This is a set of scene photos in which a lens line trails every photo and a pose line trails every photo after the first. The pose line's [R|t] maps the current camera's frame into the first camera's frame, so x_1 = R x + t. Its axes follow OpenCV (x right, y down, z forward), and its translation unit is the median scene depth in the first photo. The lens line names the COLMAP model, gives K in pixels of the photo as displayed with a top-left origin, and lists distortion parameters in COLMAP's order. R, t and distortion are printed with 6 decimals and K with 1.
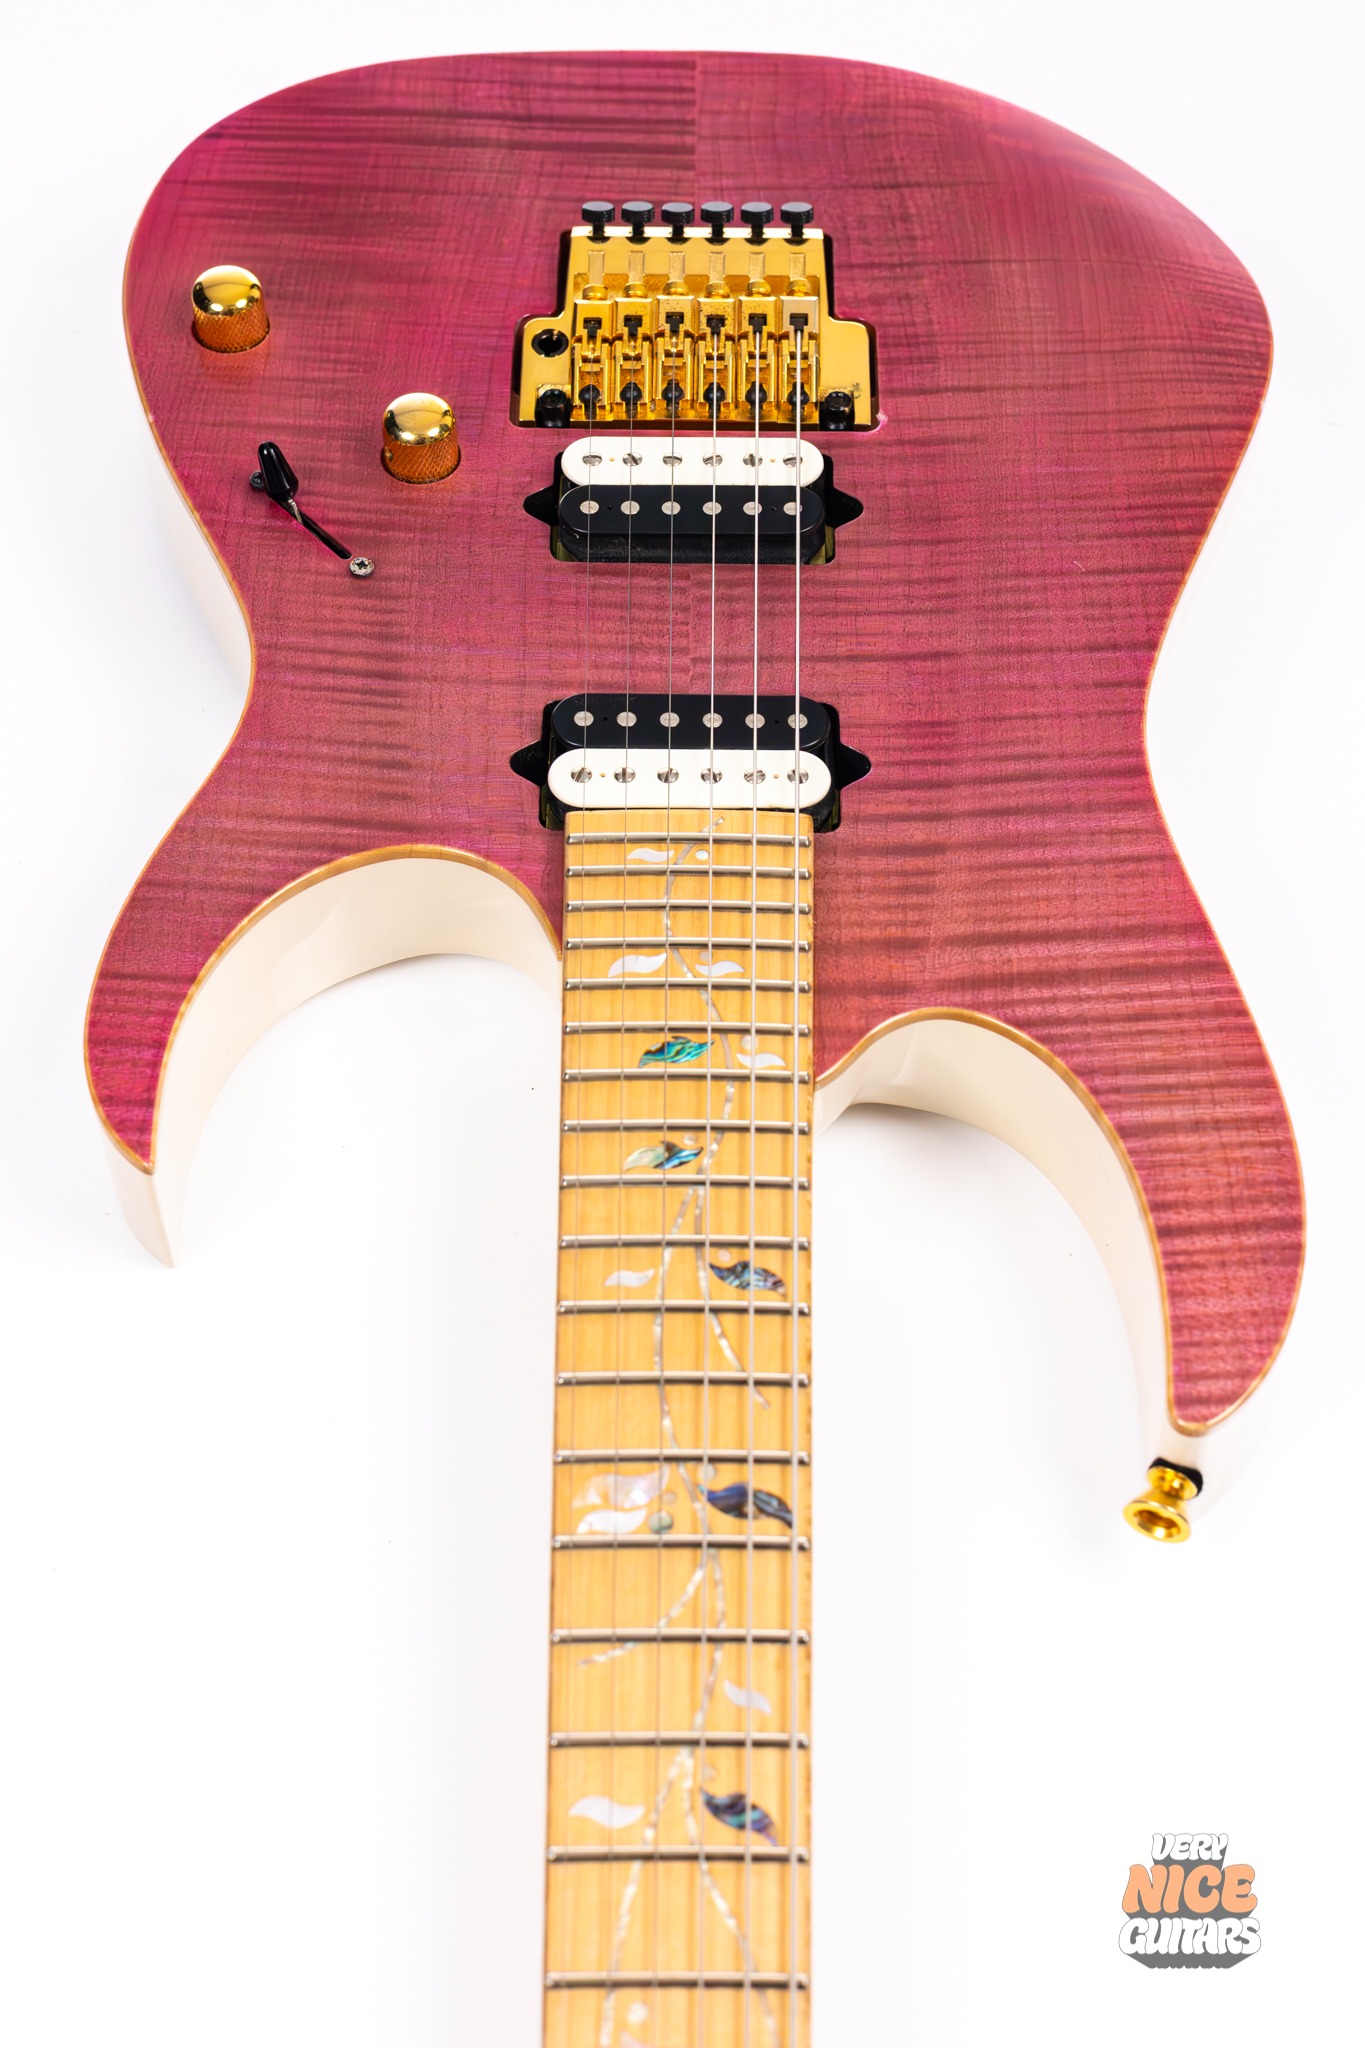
lens RADIAL K [[3198.6, 0, 682.5], [0, 3198.6, 1024.0], [0, 0, 1]] dist [-0.002295, 0.016997]
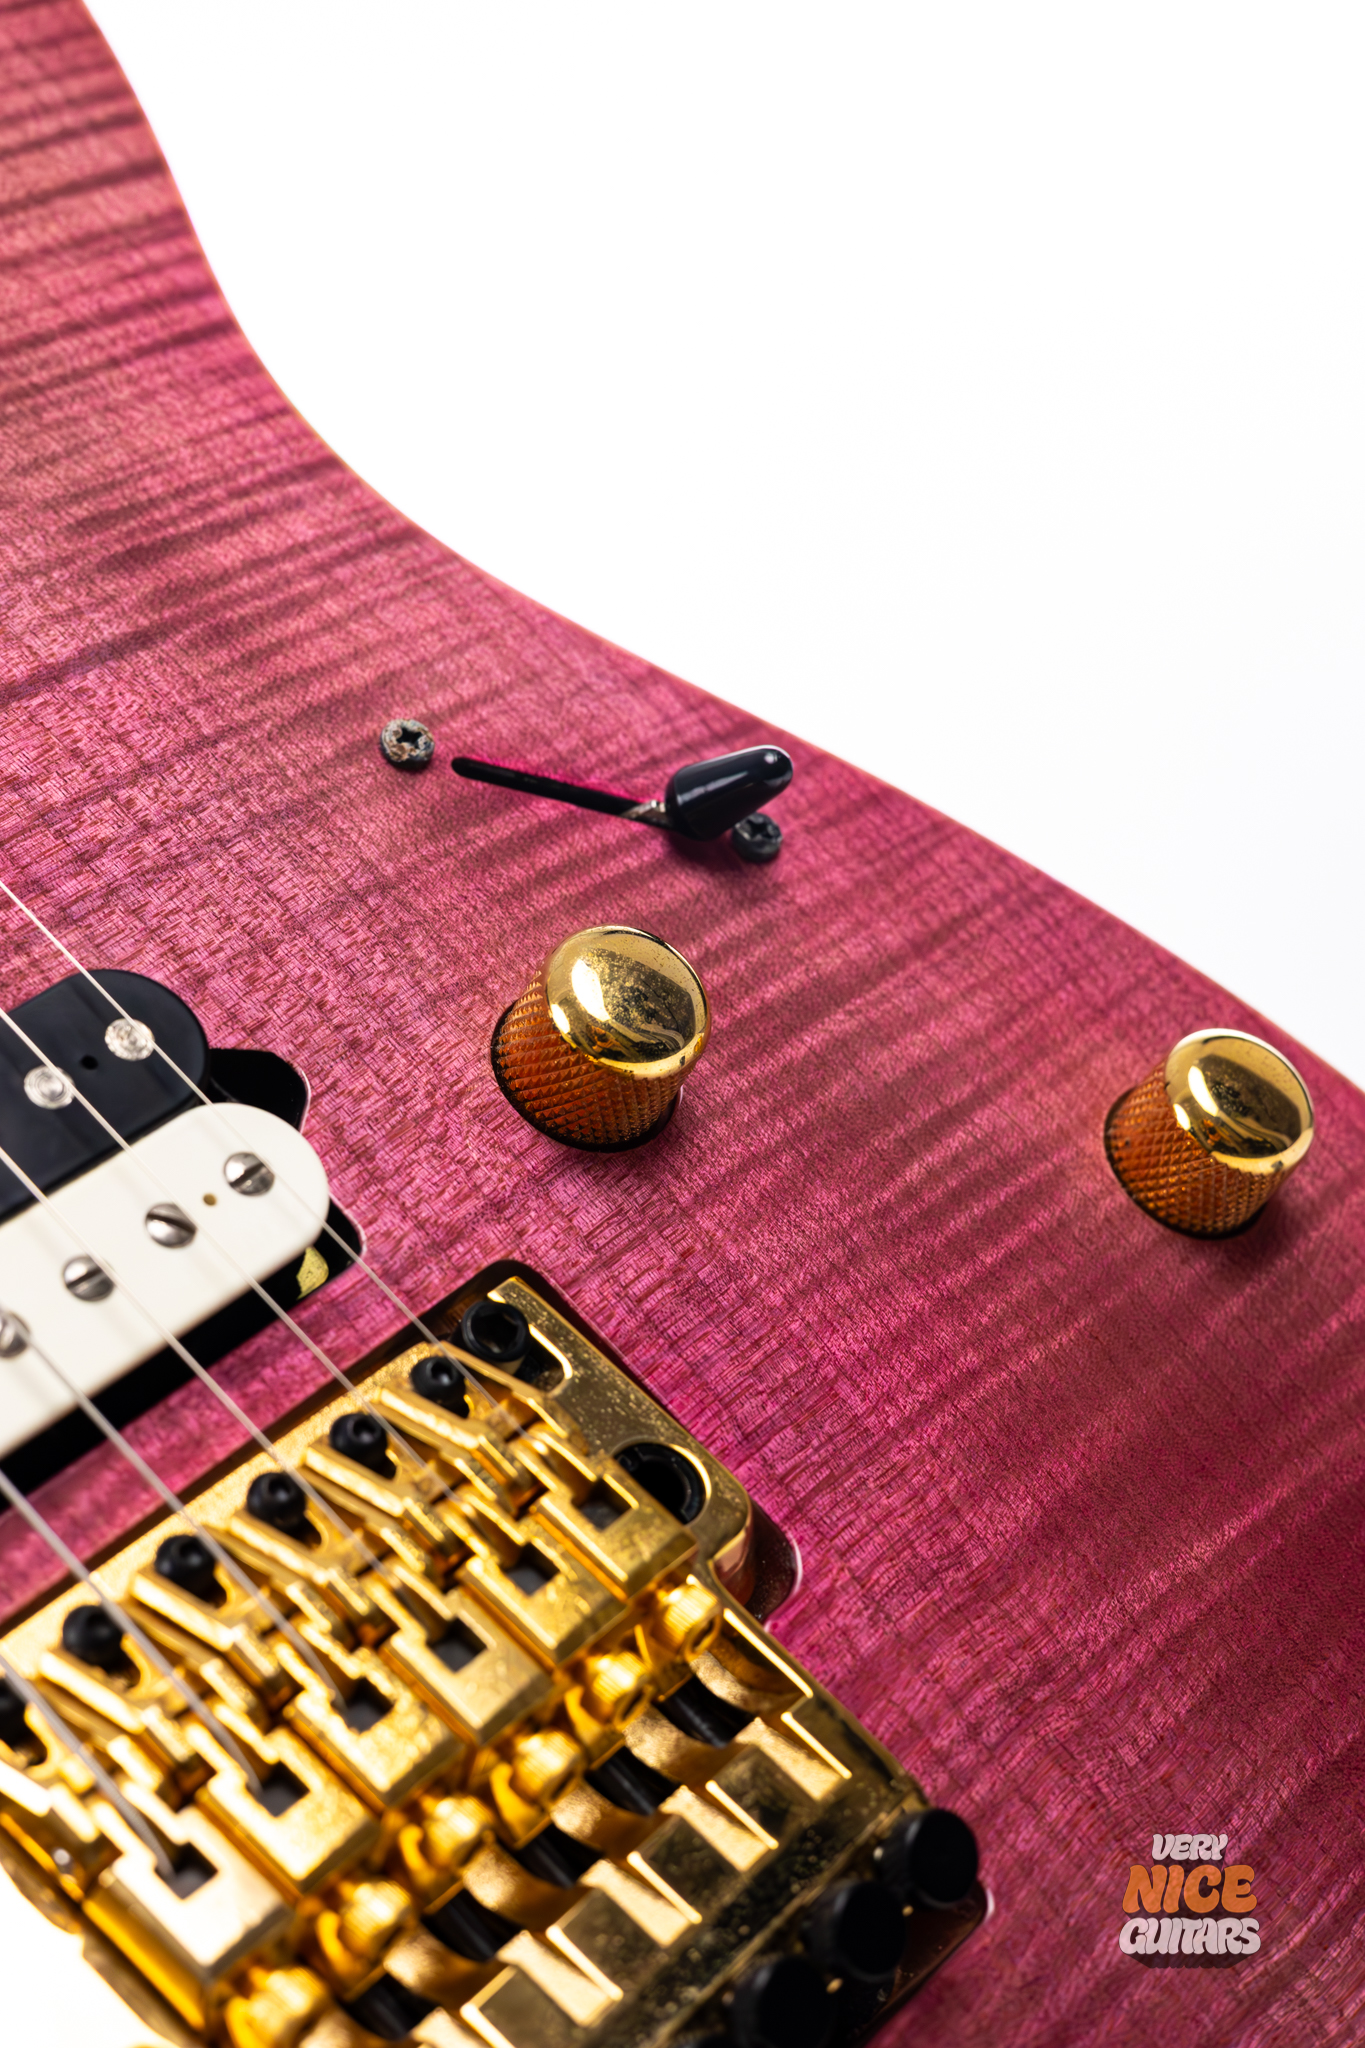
lens RADIAL K [[3367.8, 0, 682.5], [0, 3367.8, 1024.0], [0, 0, 1]] dist [-0.041766, 0.088273]
pose [[-0.619893, 0.438669, -0.650617, 0.204517], [-0.778296, -0.238117, 0.580995, -0.480820], [0.099941, 0.866528, 0.489021, 0.877500]]
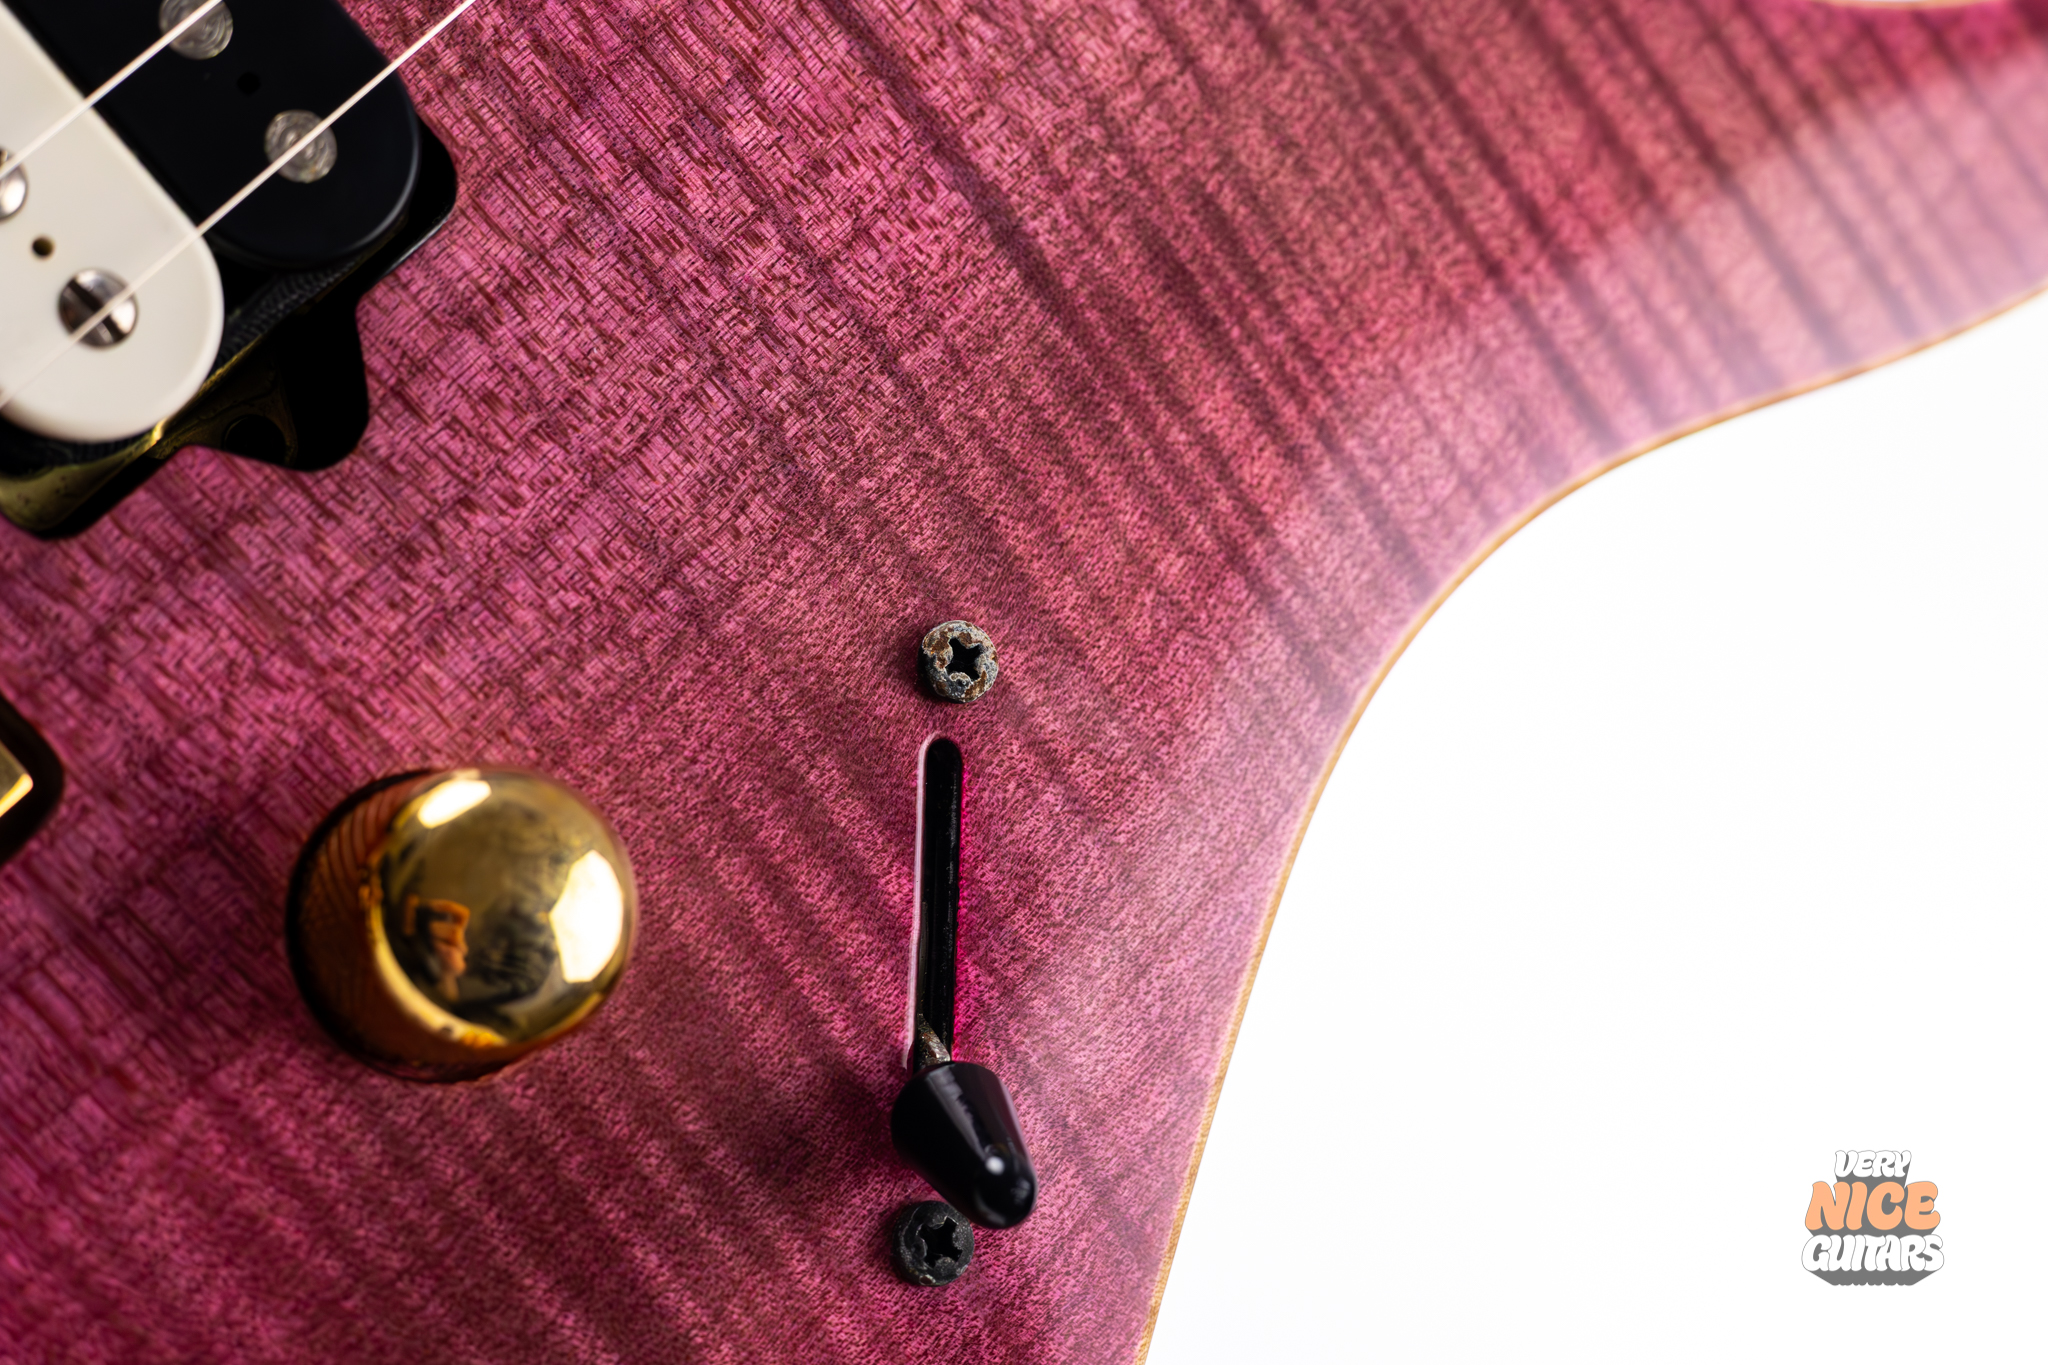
lens RADIAL K [[3475.7, 0, 982.6], [0, 3475.7, 684.9], [0, 0, 1]] dist [-0.051159, 0.018789]
pose [[-0.632546, -0.741918, -0.222356, -0.036939], [0.240895, -0.461305, 0.853913, -0.440974], [-0.736108, 0.486575, 0.470521, 0.919846]]
